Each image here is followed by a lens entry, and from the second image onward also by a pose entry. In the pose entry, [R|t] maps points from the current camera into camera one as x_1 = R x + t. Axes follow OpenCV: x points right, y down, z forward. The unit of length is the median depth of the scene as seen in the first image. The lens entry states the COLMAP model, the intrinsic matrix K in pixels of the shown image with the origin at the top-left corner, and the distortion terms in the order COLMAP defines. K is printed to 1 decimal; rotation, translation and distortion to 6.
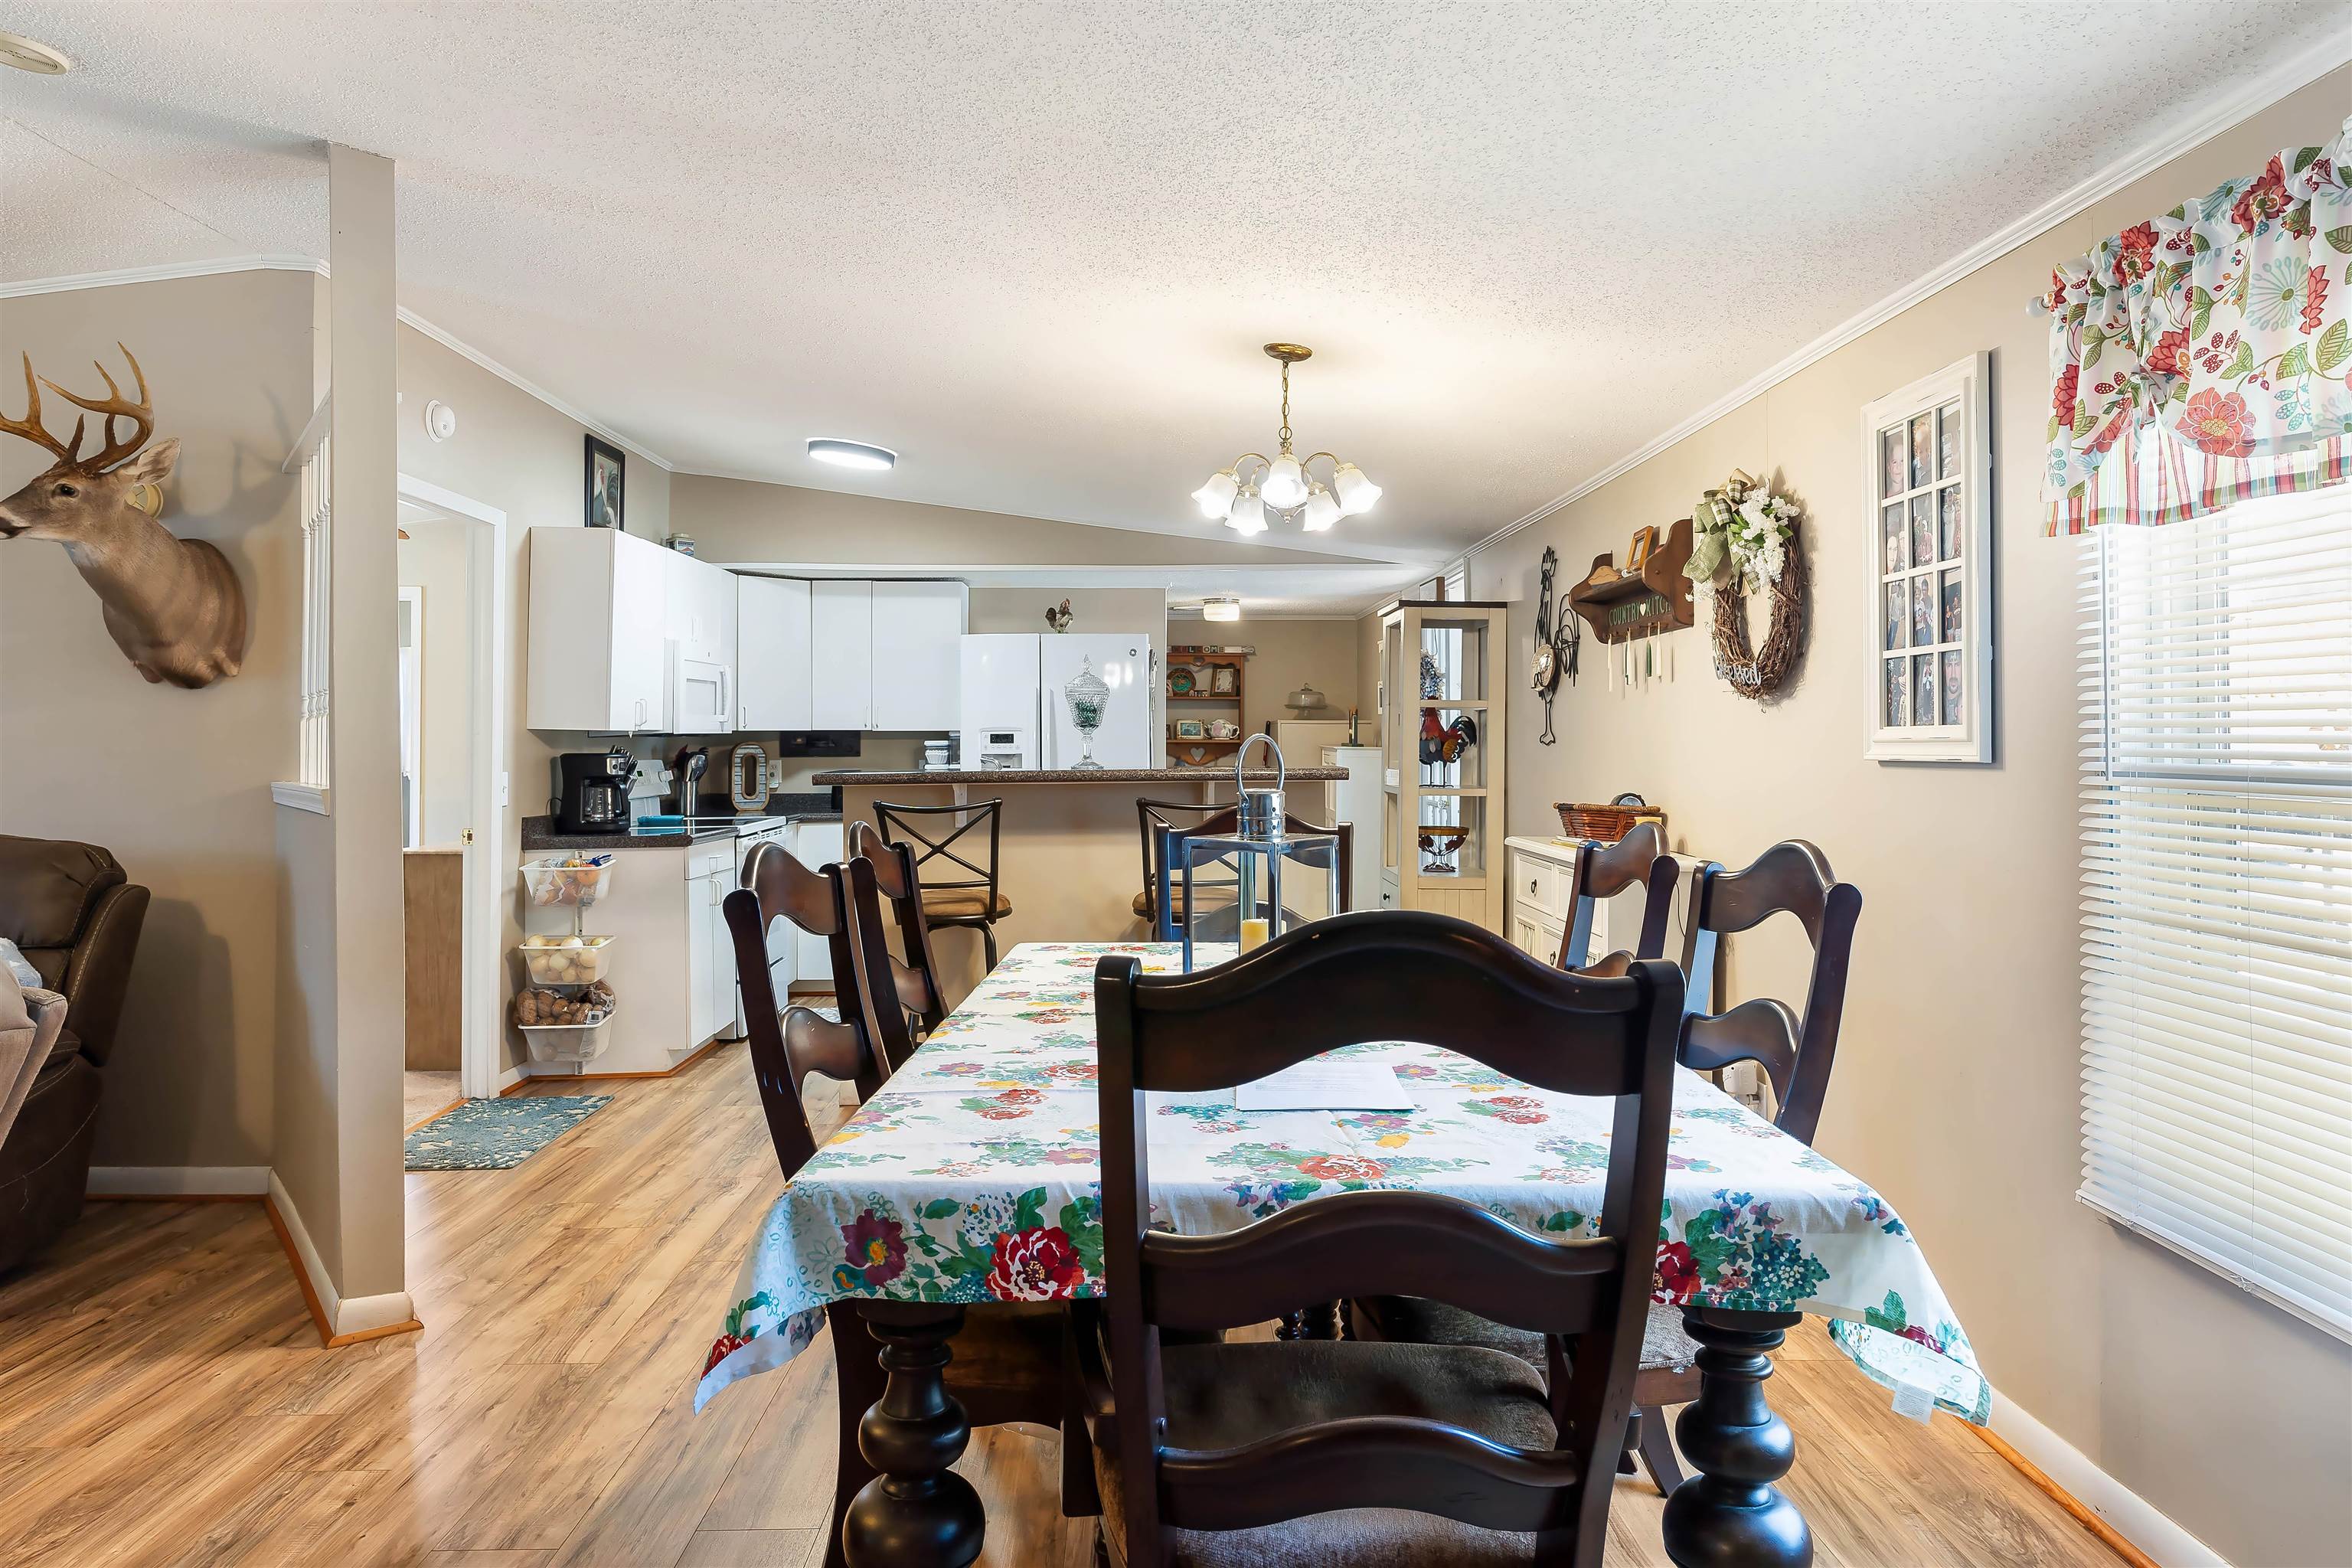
lens RADIAL K [[1476.6, 0, 1159.0], [0, 1476.6, 741.2], [0, 0, 1]] dist [-0.005203, 0.001458]
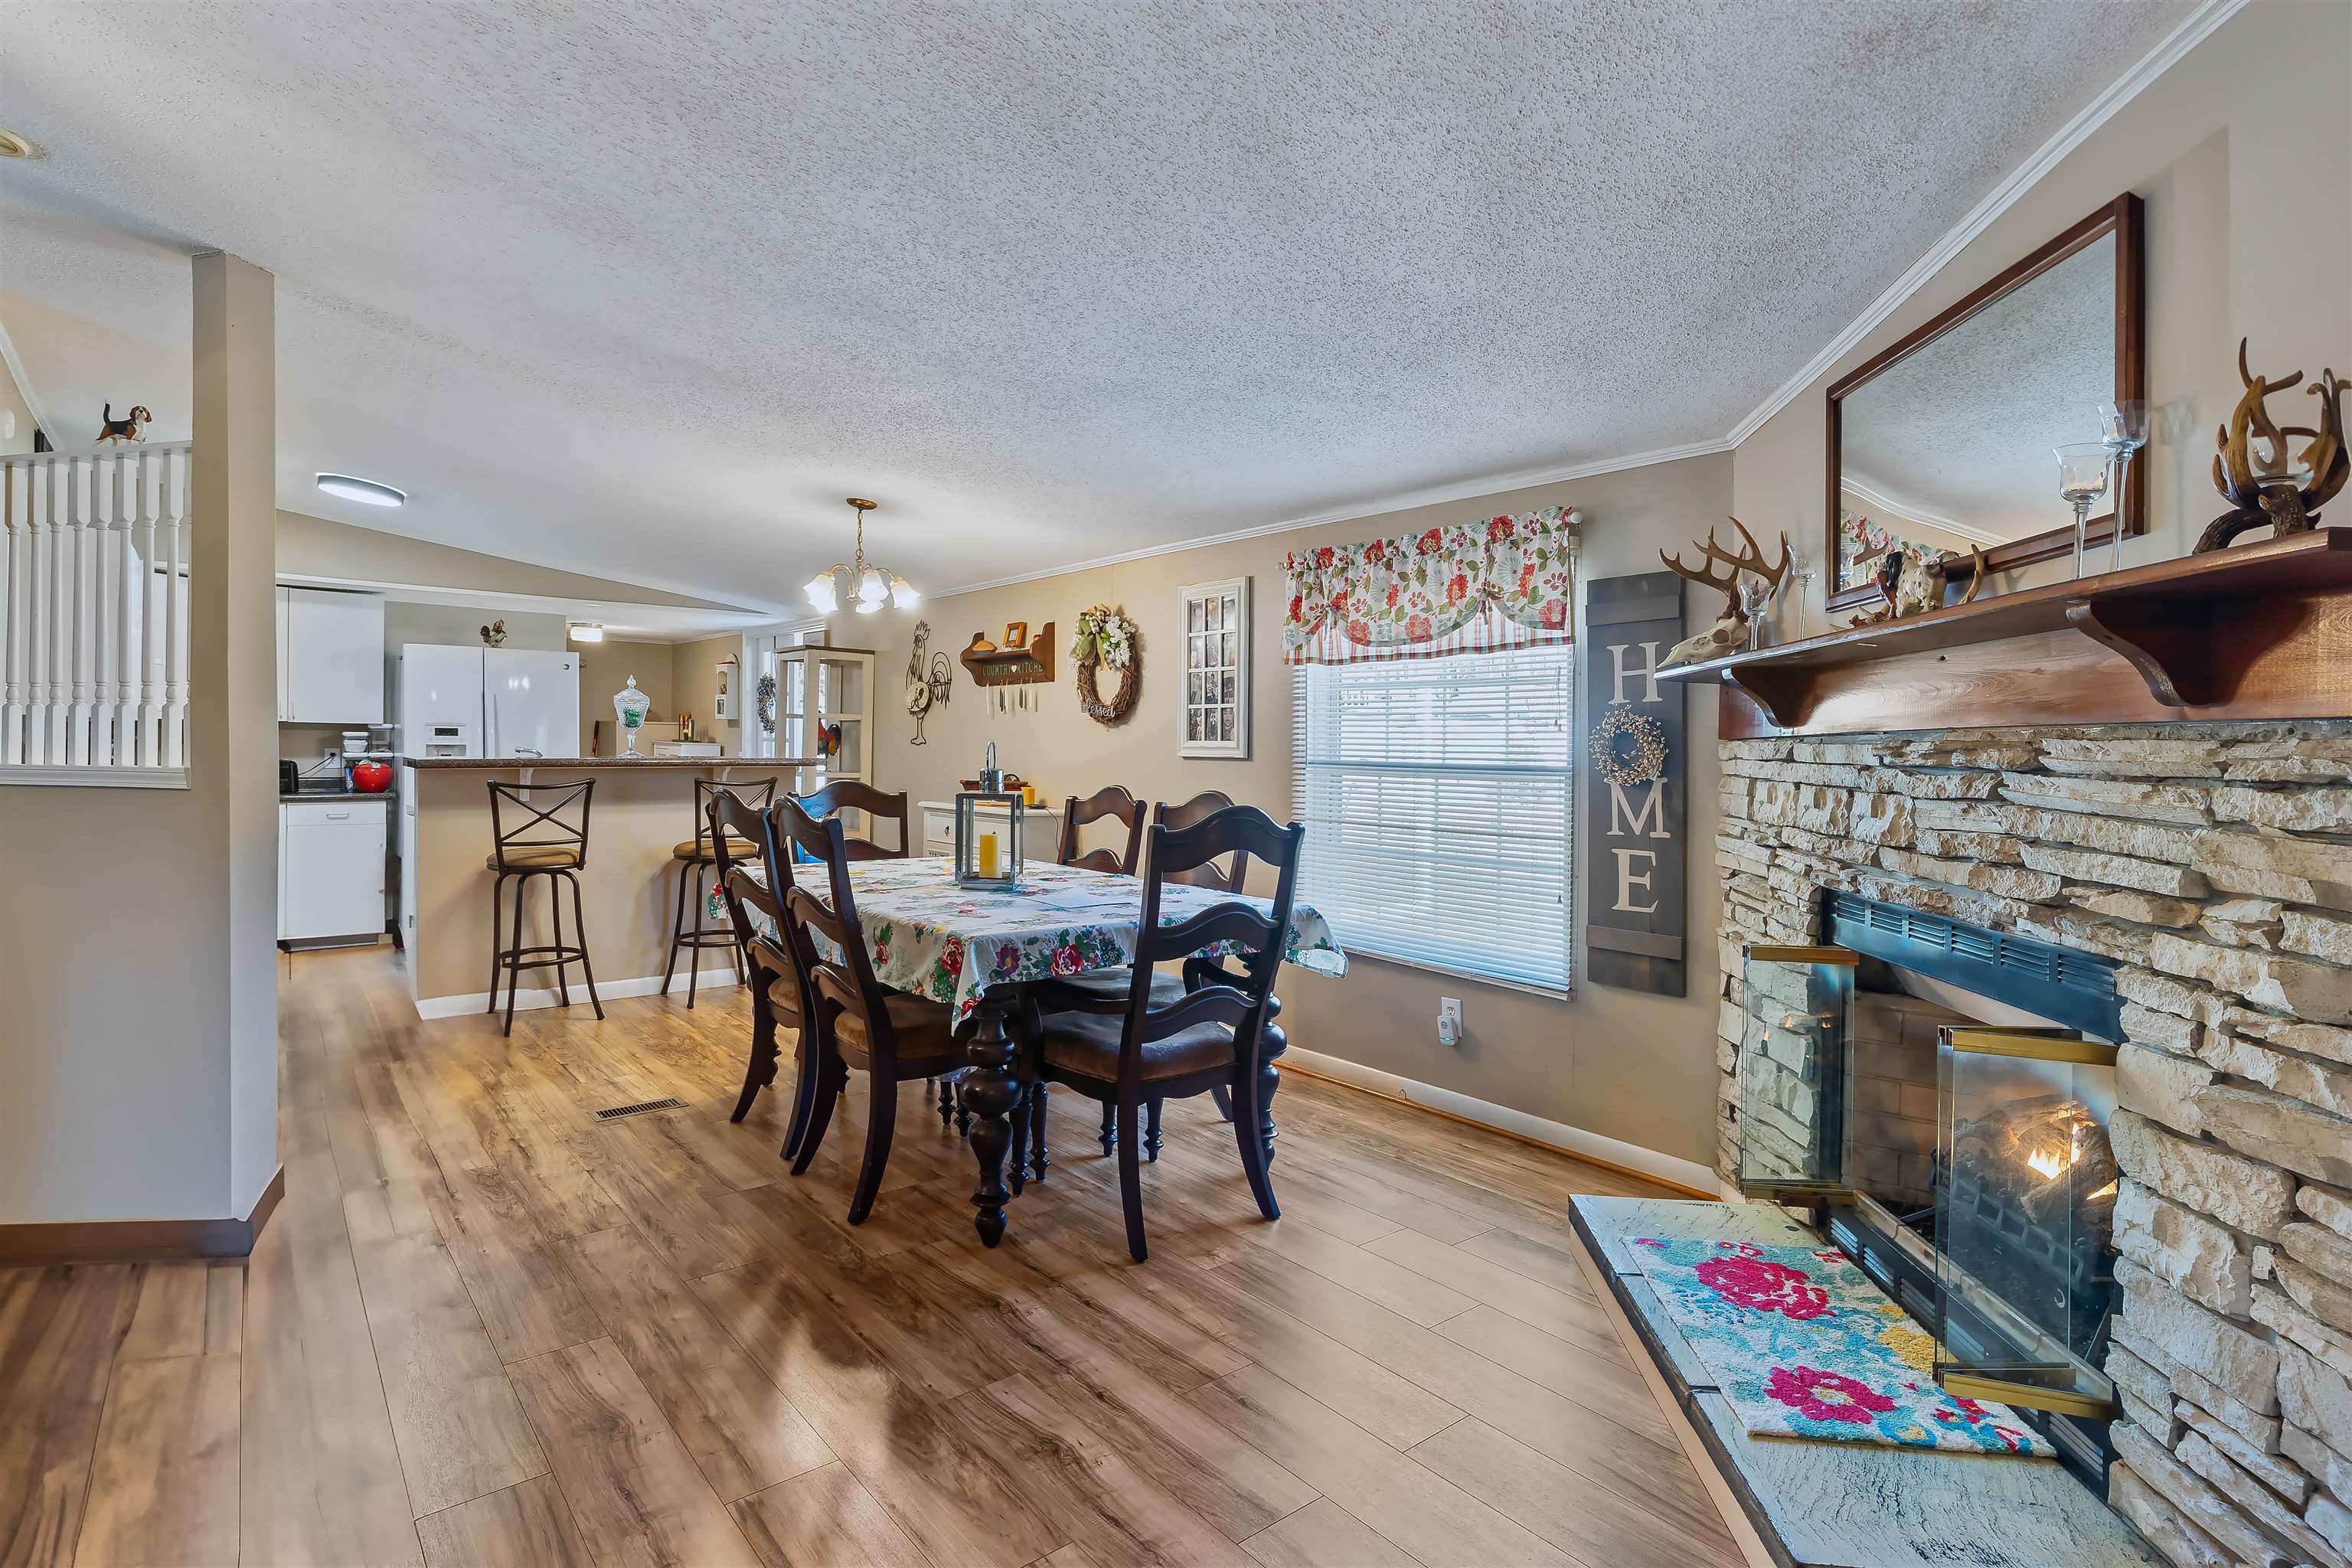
lens RADIAL K [[1174.2, 0, 1183.3], [0, 1174.2, 783.9], [0, 0, 1]] dist [0.002582, 0.002045]
pose [[0.776094, -0.005843, 0.630590, -0.459505], [-0.017932, 0.999348, 0.031330, -0.000242], [-0.630362, -0.035623, 0.775484, -0.245198]]
